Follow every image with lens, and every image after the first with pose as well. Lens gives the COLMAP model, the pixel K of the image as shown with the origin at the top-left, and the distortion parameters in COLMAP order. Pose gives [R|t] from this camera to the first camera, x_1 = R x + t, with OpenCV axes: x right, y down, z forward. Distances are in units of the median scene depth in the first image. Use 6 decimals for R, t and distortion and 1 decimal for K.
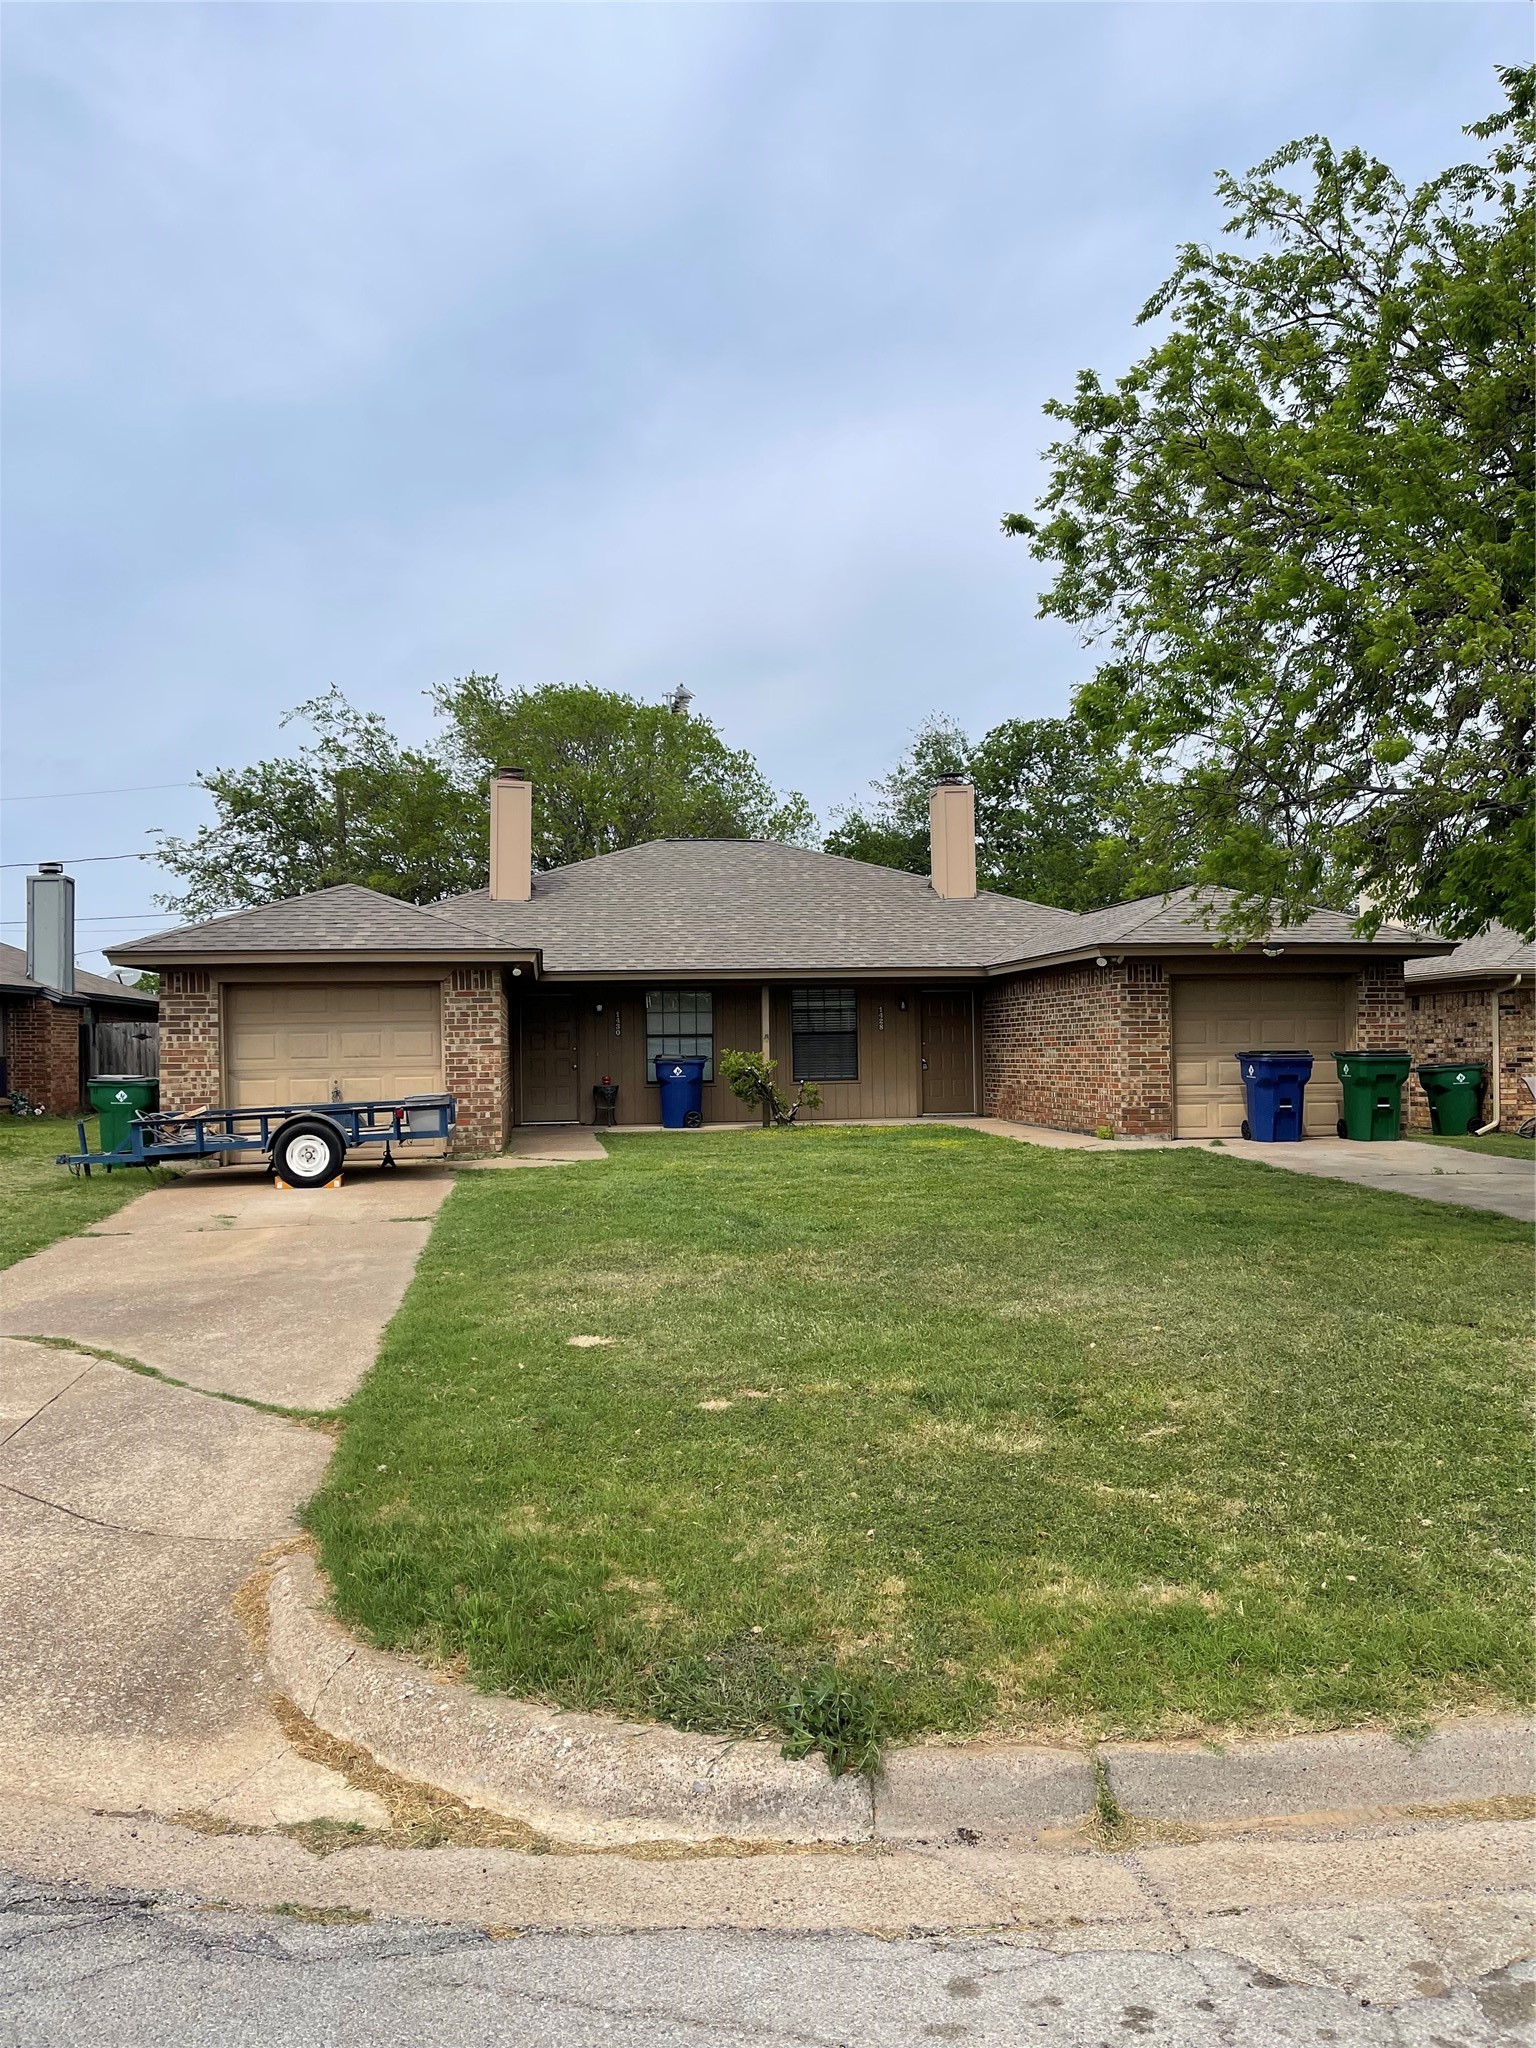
lens RADIAL K [[1524.1, 0, 768.0], [0, 1524.1, 1024.0], [0, 0, 1]] dist [-0.000226, -0.000183]
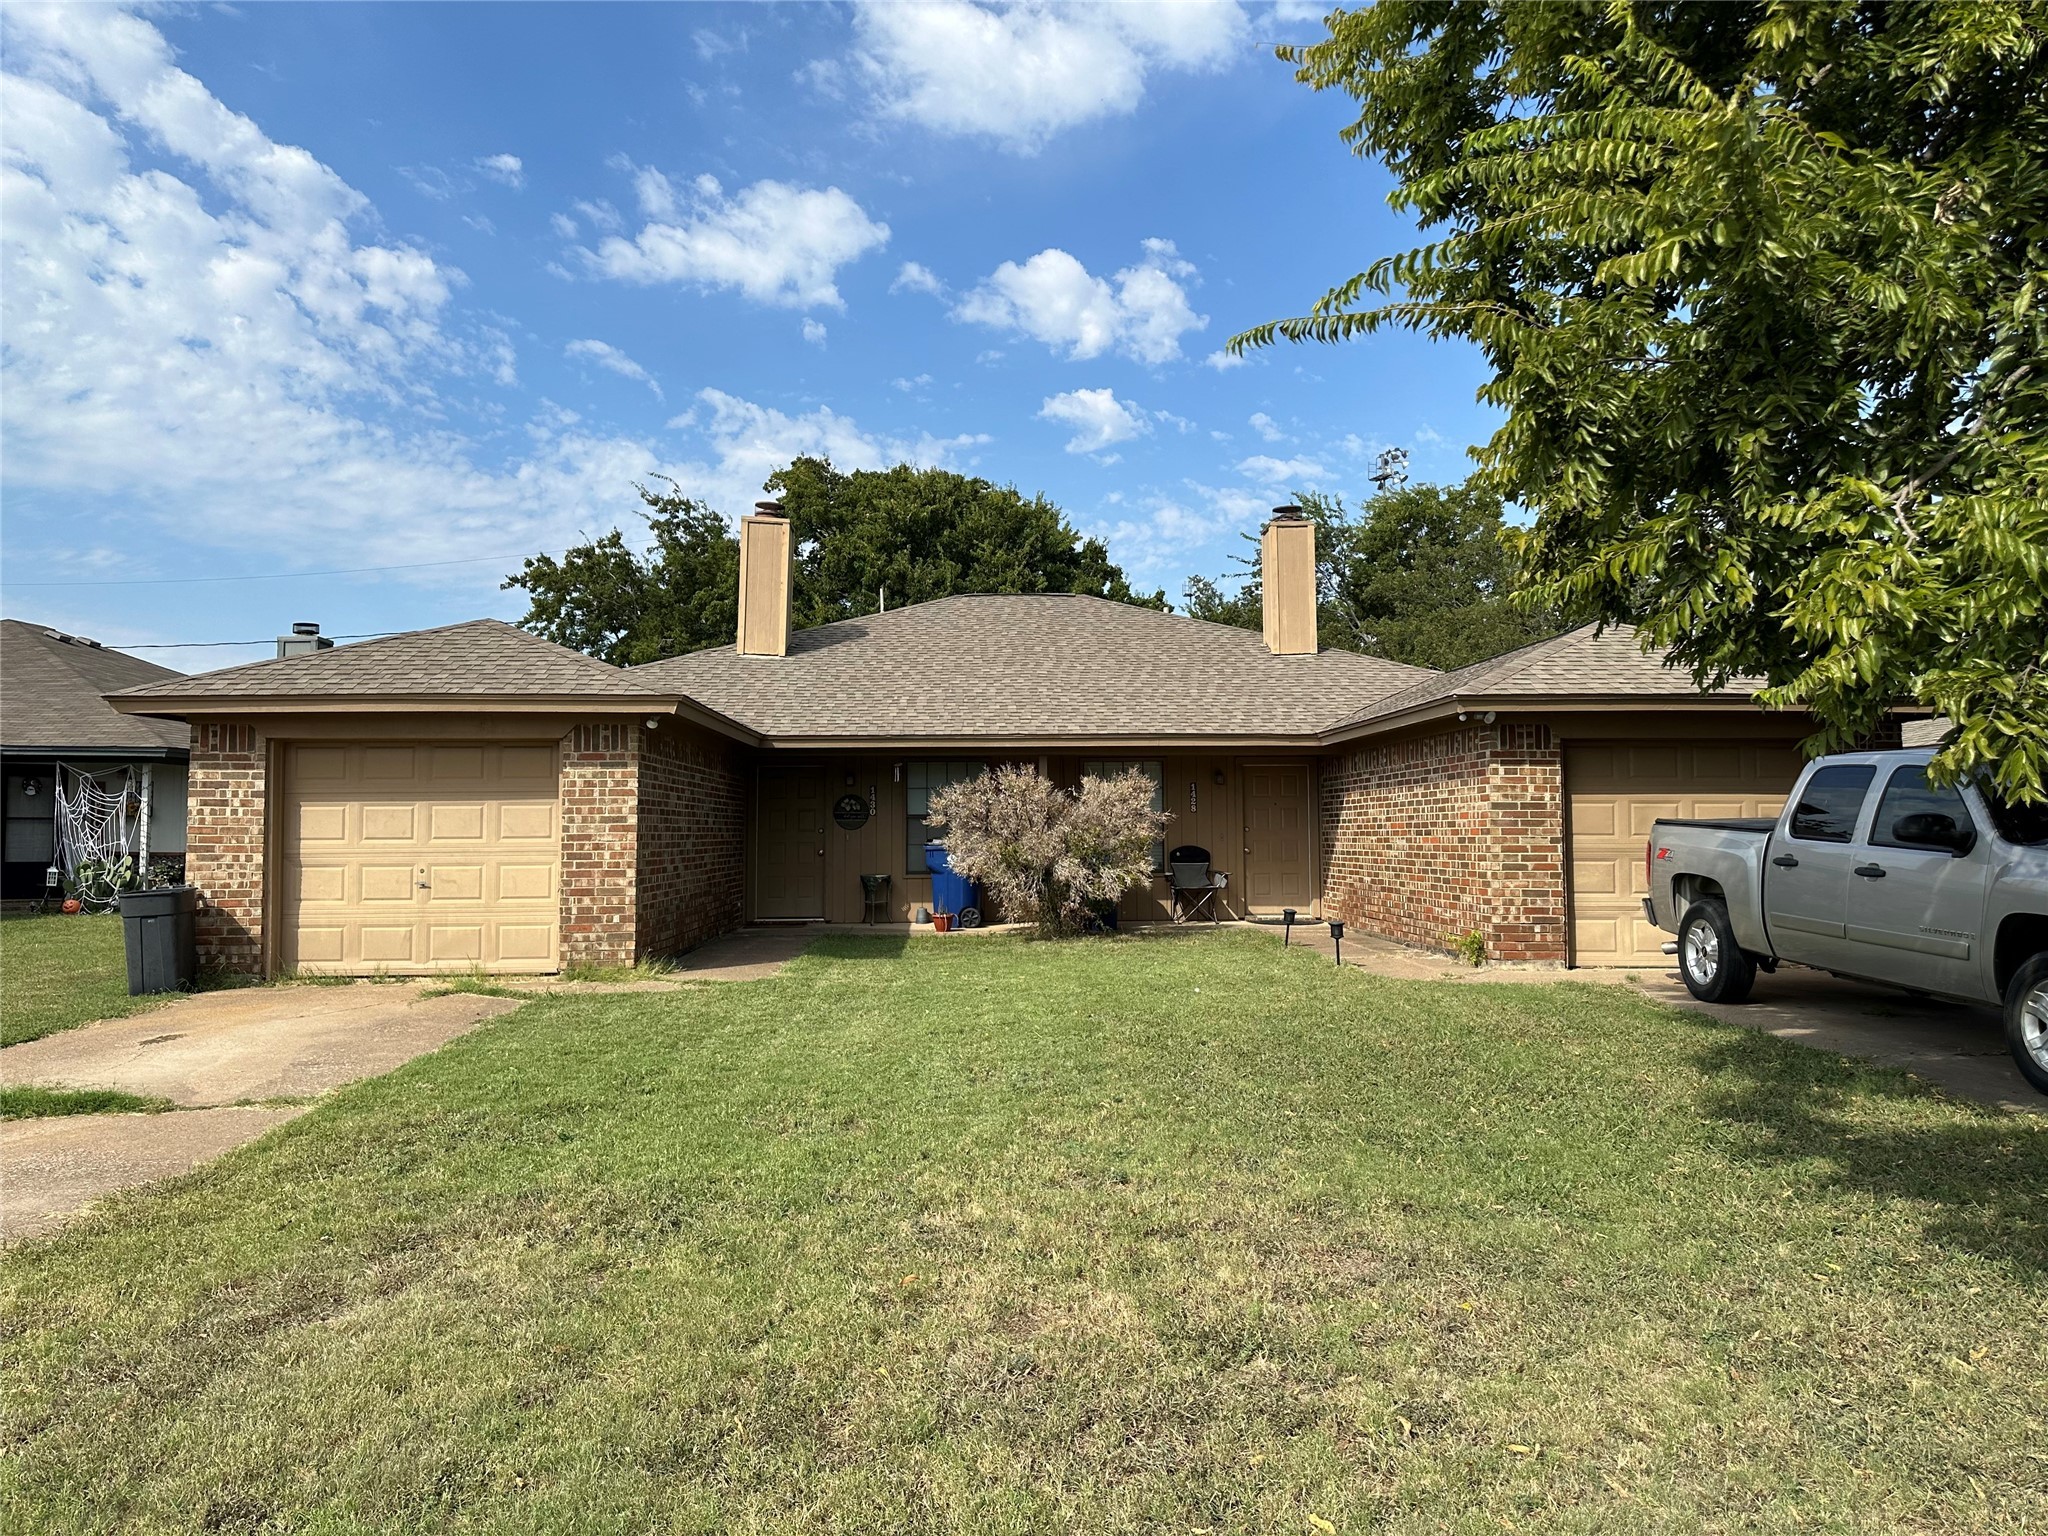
lens RADIAL K [[1399.3, 0, 1021.4], [0, 1399.3, 734.1], [0, 0, 1]] dist [0.008469, 0.001703]
pose [[0.994701, 0.004964, -0.102688, 0.082867], [-0.010446, 0.998545, -0.052911, 0.003495], [0.102276, 0.053703, 0.993305, 0.334827]]
